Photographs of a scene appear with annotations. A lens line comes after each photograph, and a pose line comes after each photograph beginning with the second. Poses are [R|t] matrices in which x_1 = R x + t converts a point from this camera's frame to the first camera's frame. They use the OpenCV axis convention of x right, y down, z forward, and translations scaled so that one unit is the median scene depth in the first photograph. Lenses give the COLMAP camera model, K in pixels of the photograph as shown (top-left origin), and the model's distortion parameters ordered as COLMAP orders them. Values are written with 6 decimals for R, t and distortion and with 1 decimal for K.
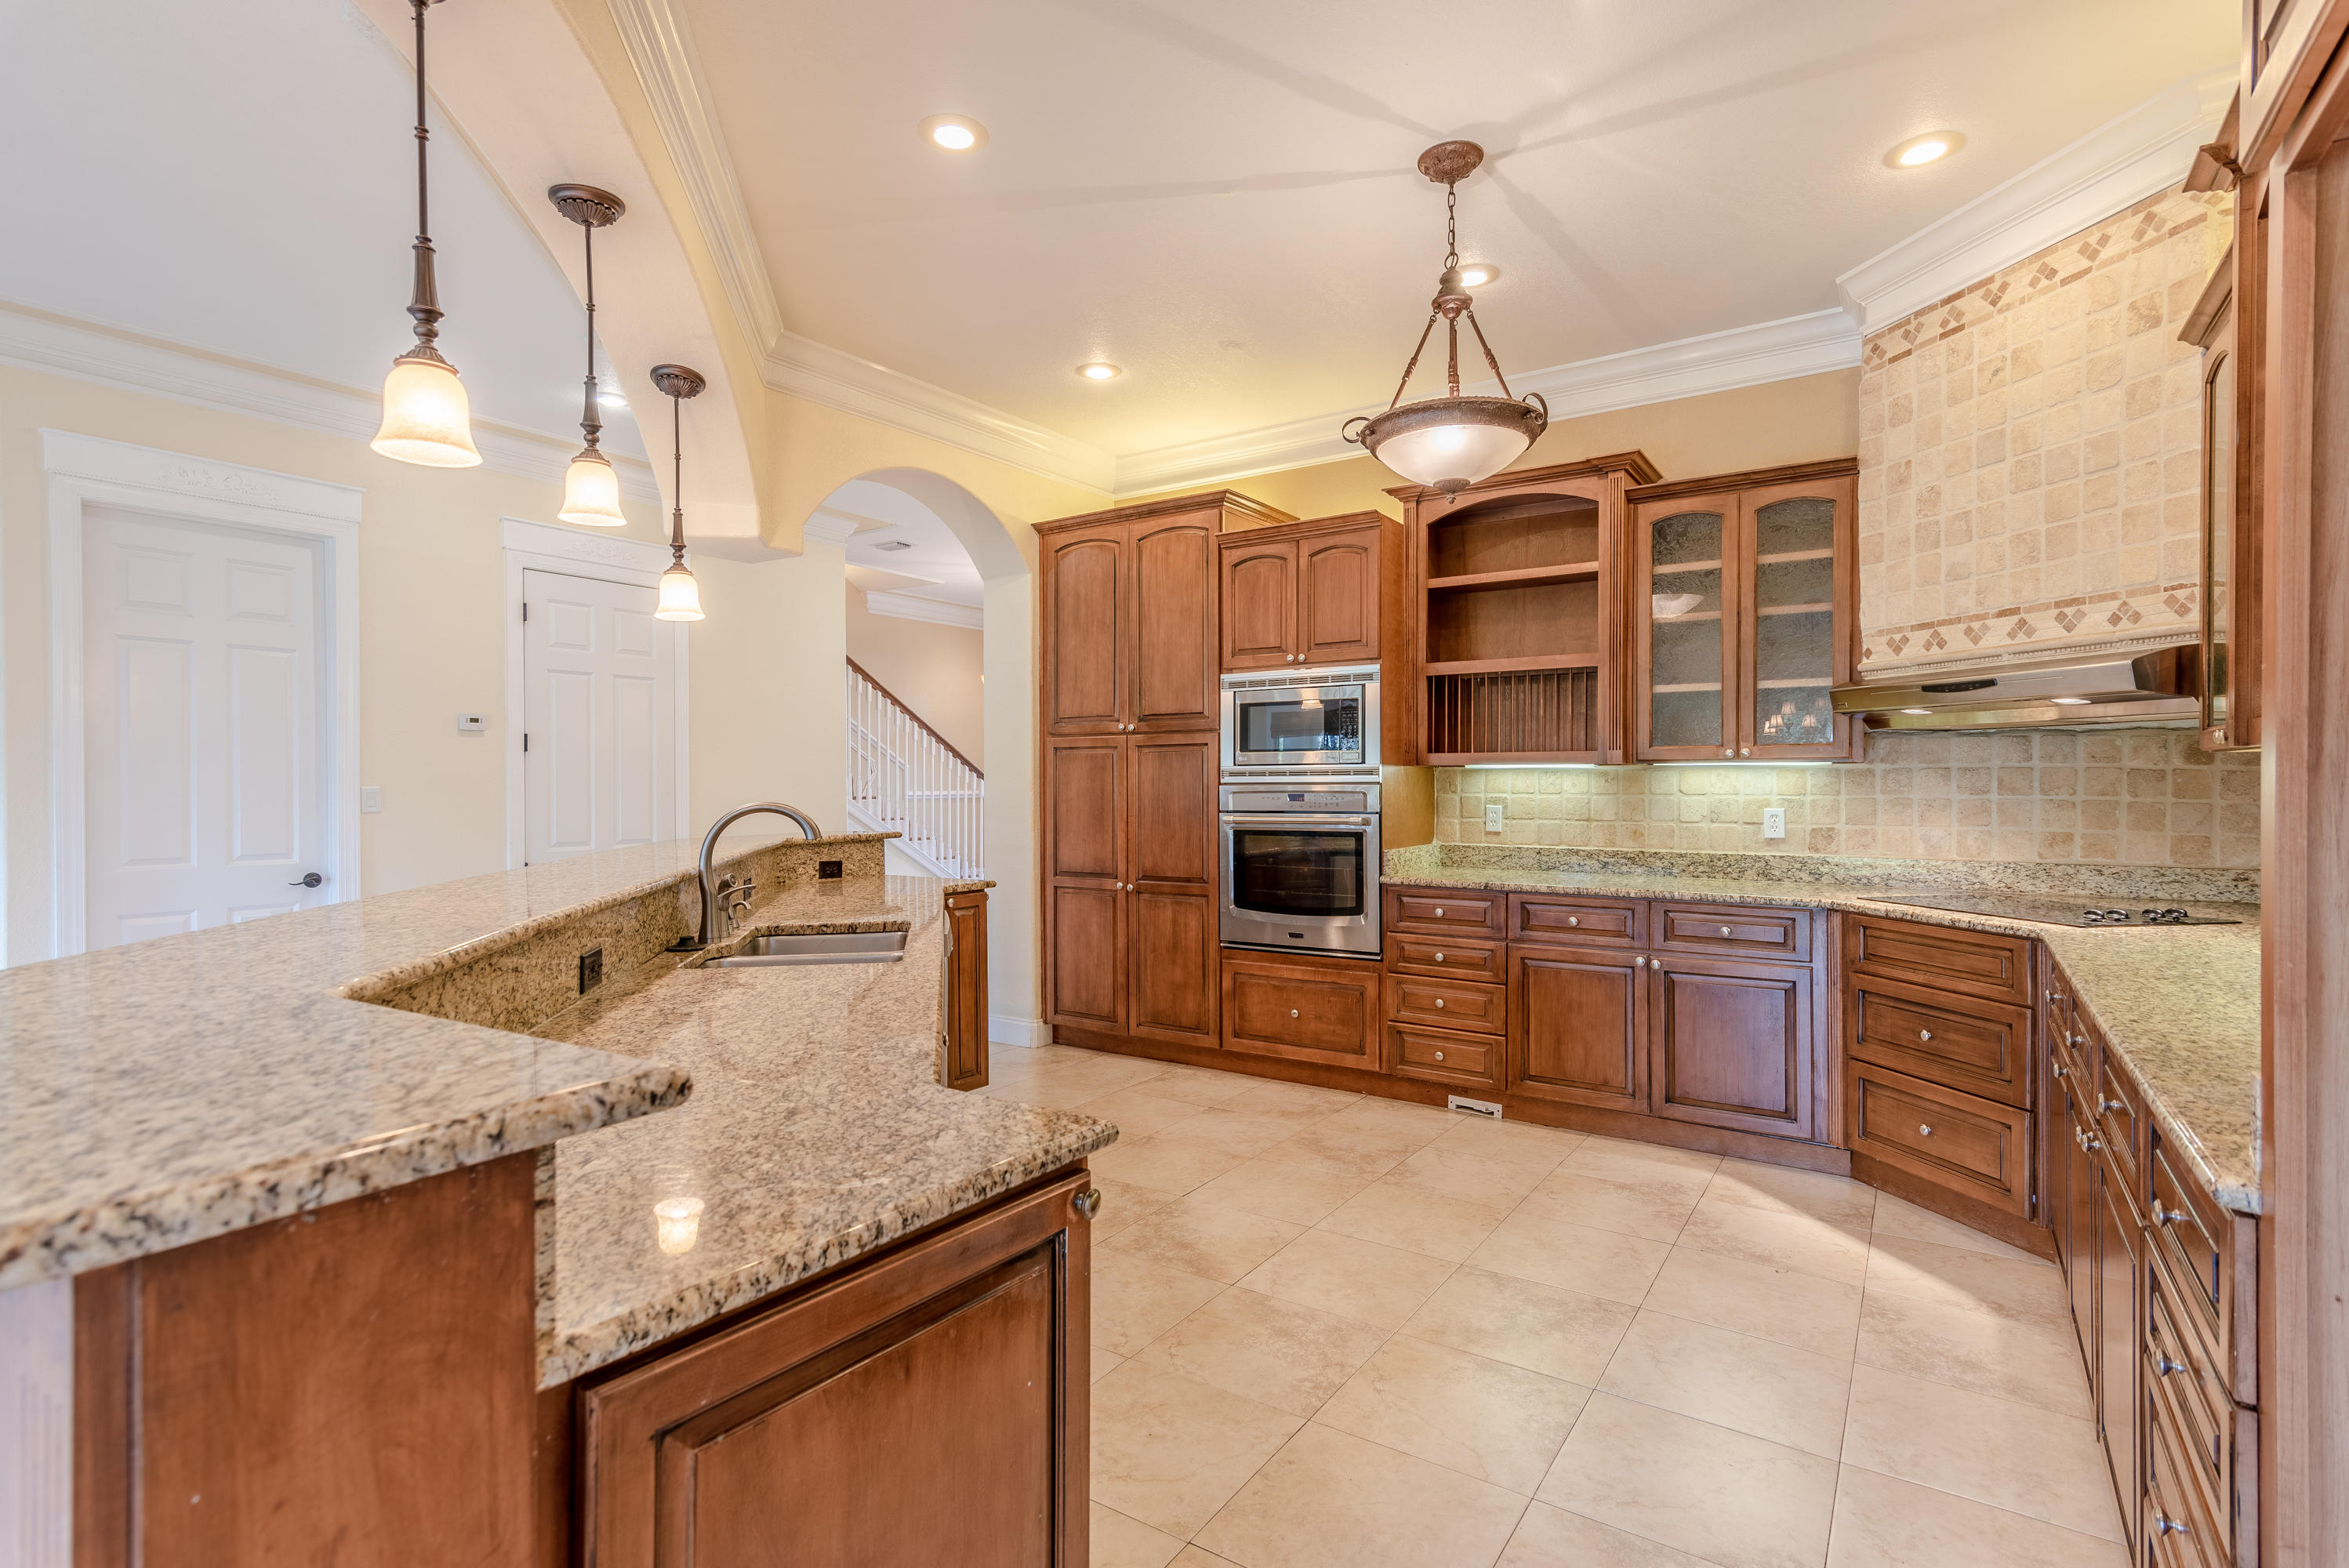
lens RADIAL K [[1182.8, 0, 1179.0], [0, 1182.8, 790.6], [0, 0, 1]] dist [0.001177, 0.000256]
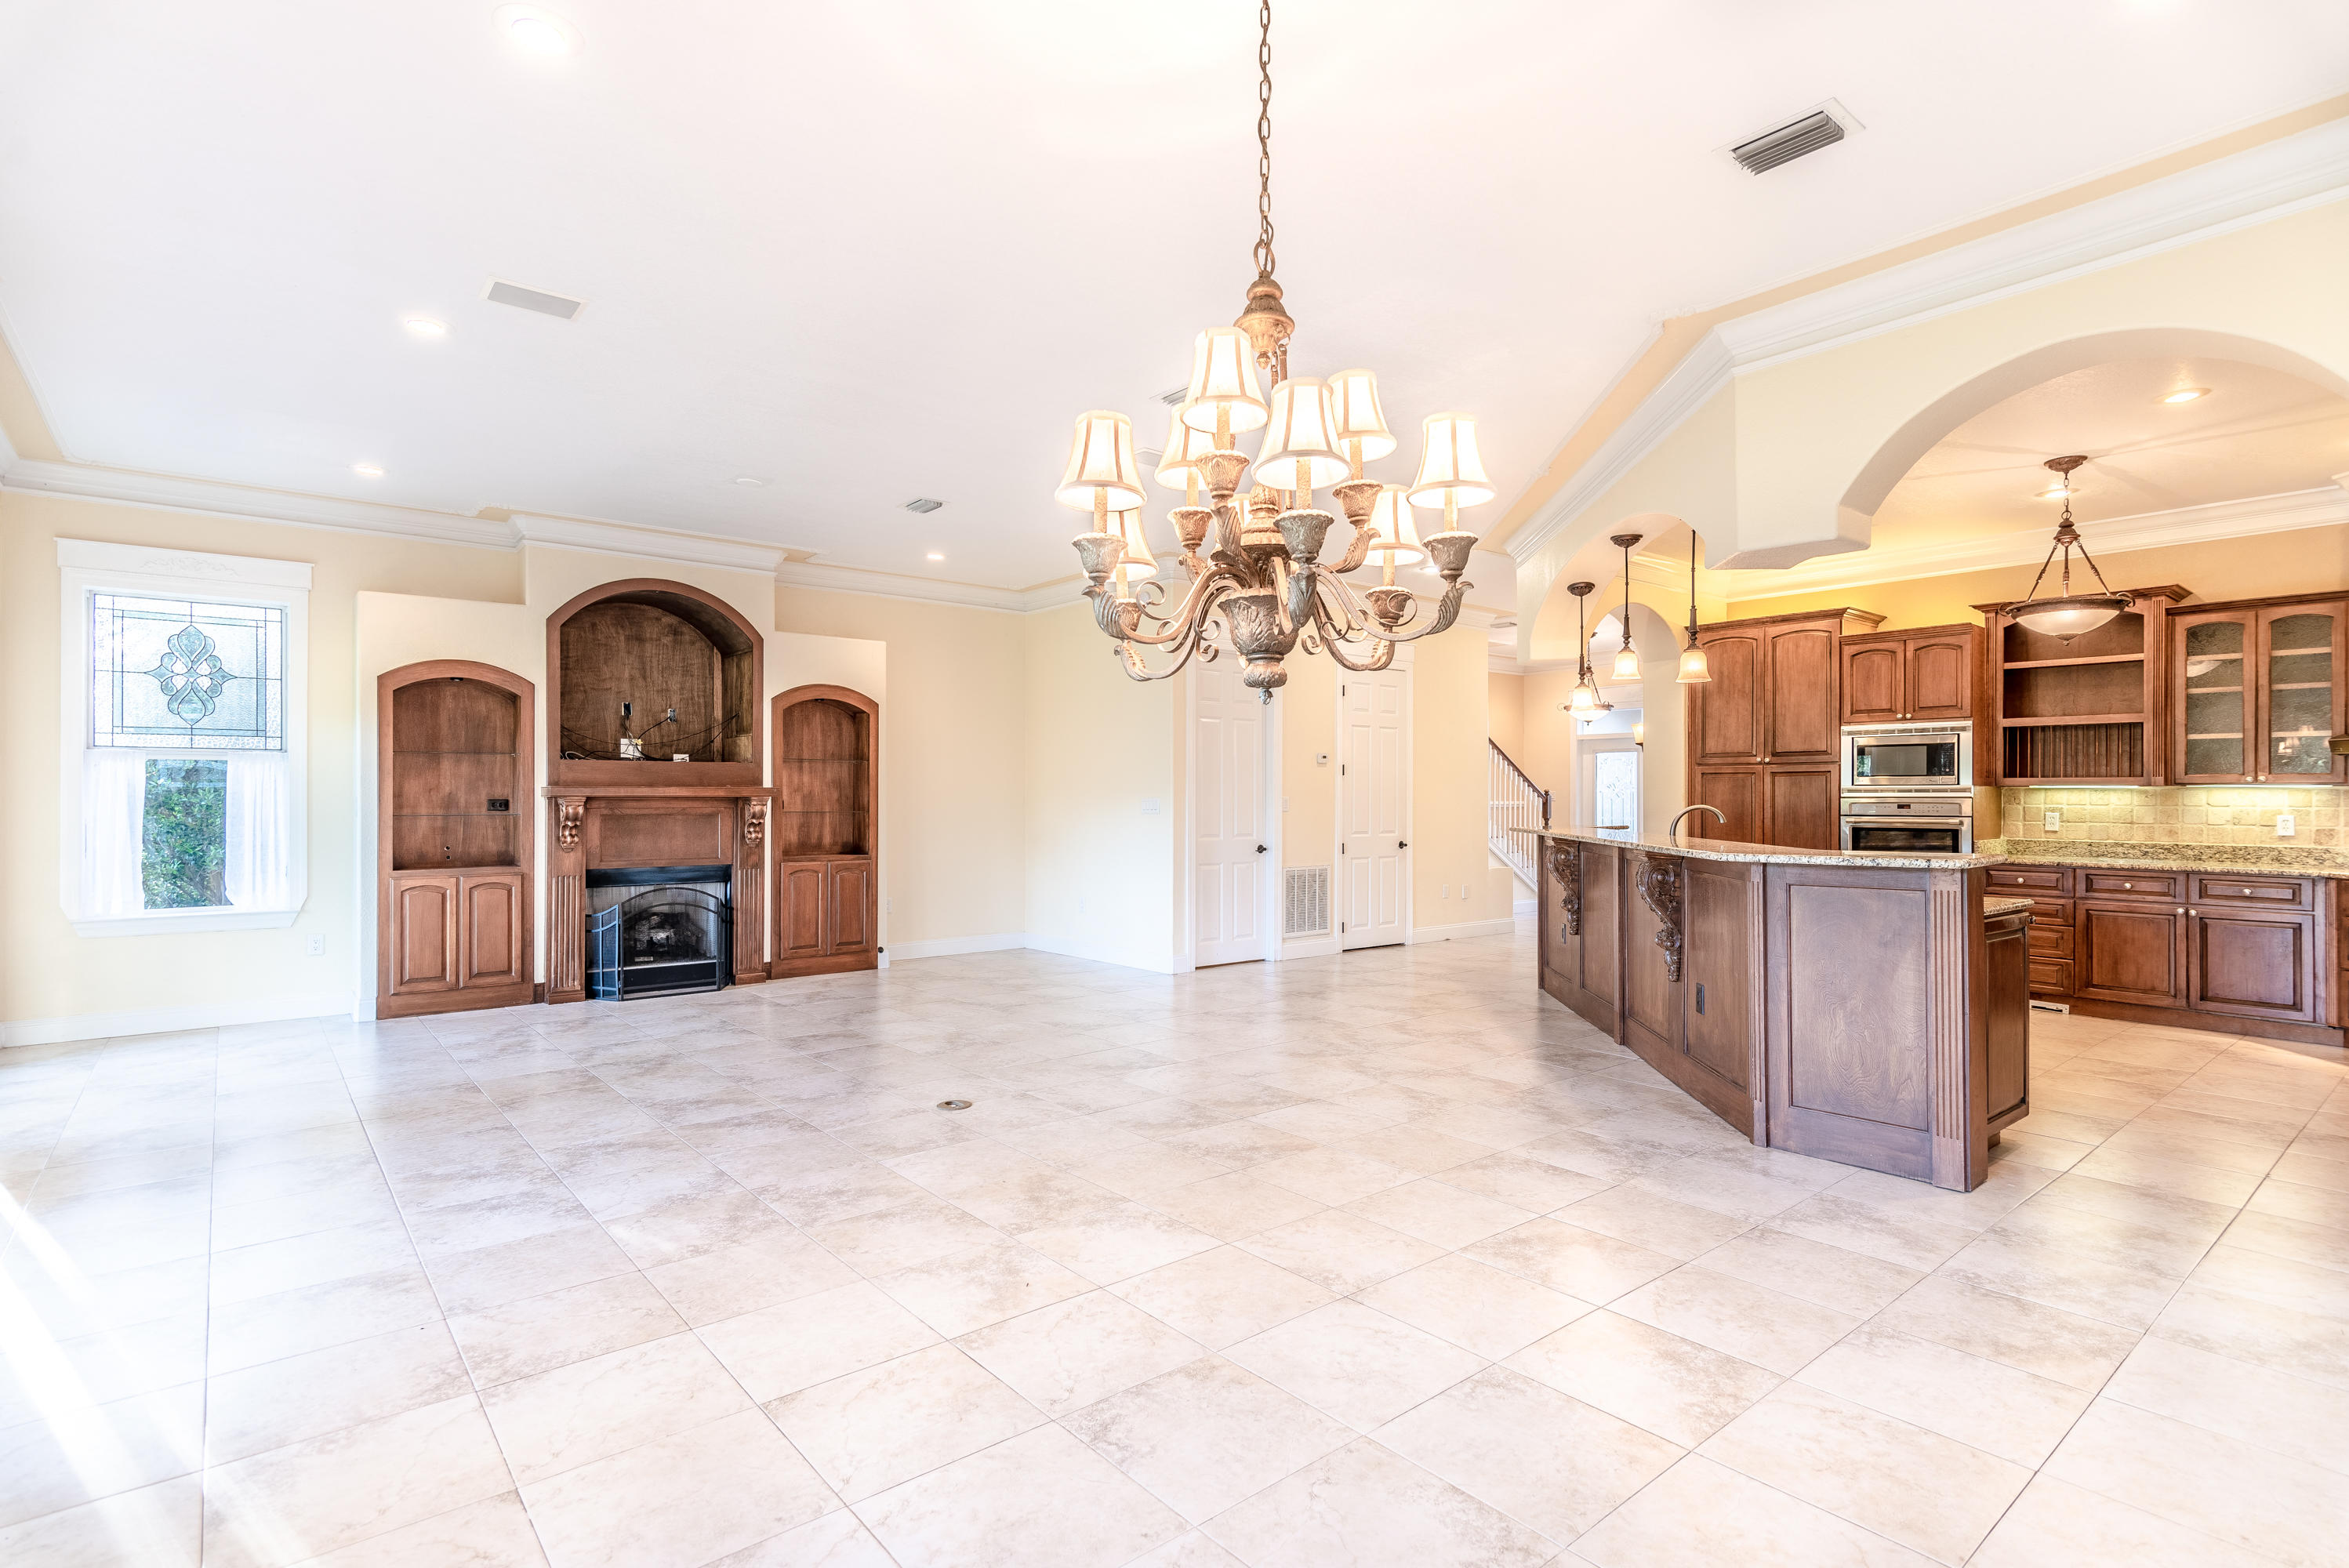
lens RADIAL K [[1146.0, 0, 1170.1], [0, 1146.0, 792.2], [0, 0, 1]] dist [-0.008699, -0.000044]
pose [[0.951441, 0.003486, -0.307810, -0.392815], [-0.005962, 0.999957, -0.007103, 0.003990], [0.307772, 0.008594, 0.951421, -0.793668]]
